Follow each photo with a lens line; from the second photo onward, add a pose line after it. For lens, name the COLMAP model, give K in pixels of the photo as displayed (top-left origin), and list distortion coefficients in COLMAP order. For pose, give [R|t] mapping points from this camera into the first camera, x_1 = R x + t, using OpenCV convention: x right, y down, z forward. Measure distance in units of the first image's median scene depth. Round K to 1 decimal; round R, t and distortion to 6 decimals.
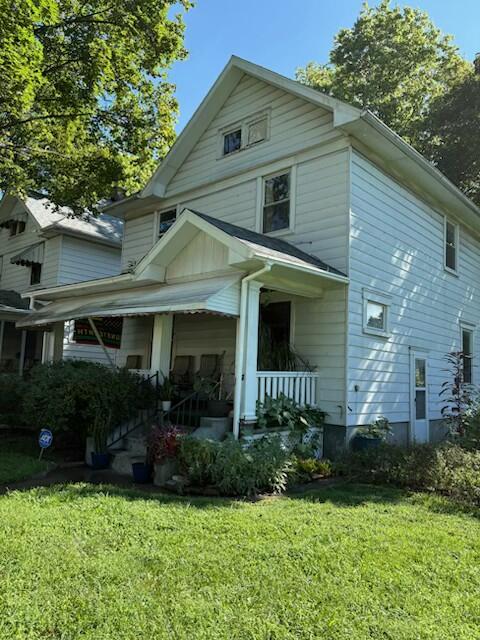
lens RADIAL K [[484.4, 0, 241.3], [0, 484.4, 323.6], [0, 0, 1]] dist [0.053746, -0.039256]
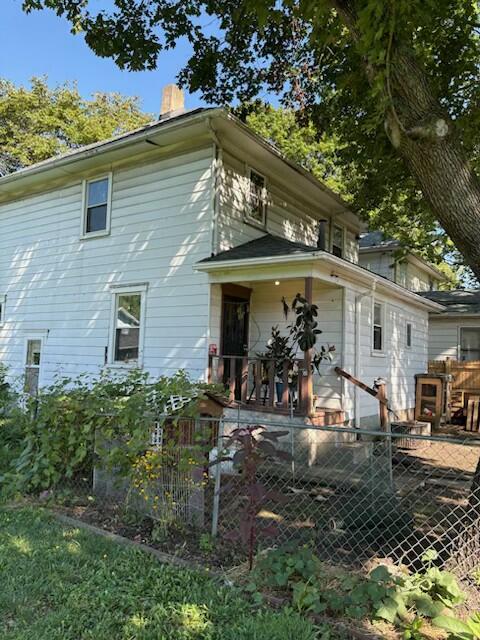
lens RADIAL K [[484.4, 0, 239.5], [0, 484.4, 318.0], [0, 0, 1]] dist [0.053746, -0.039256]
pose [[0.127461, -0.111264, -0.985583, 1.669864], [0.093420, 0.990617, -0.099751, 0.195740], [0.987434, -0.079359, 0.136659, 1.434147]]
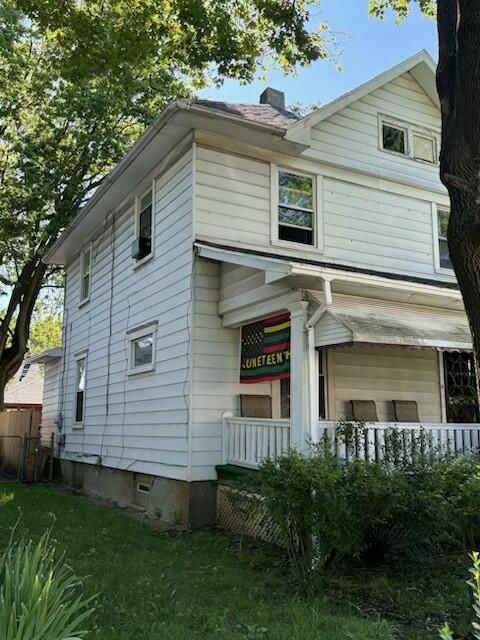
lens RADIAL K [[610.6, 0, 239.4], [0, 610.6, 317.9], [0, 0, 1]] dist [0.025539, 0.000000]
pose [[0.337716, 0.132534, 0.931870, -1.175426], [-0.112074, 0.988656, -0.099994, 0.063775], [-0.934552, -0.070669, 0.348739, 0.989101]]
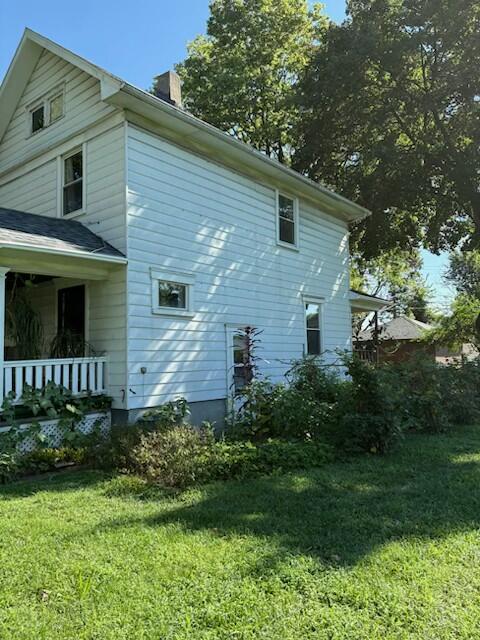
lens RADIAL K [[484.4, 0, 239.9], [0, 484.4, 325.3], [0, 0, 1]] dist [0.053746, -0.039256]
pose [[0.996307, -0.060909, 0.060519, 0.333121], [0.058435, 0.997413, 0.041855, 0.010944], [-0.062912, -0.038164, 0.997289, 0.008435]]
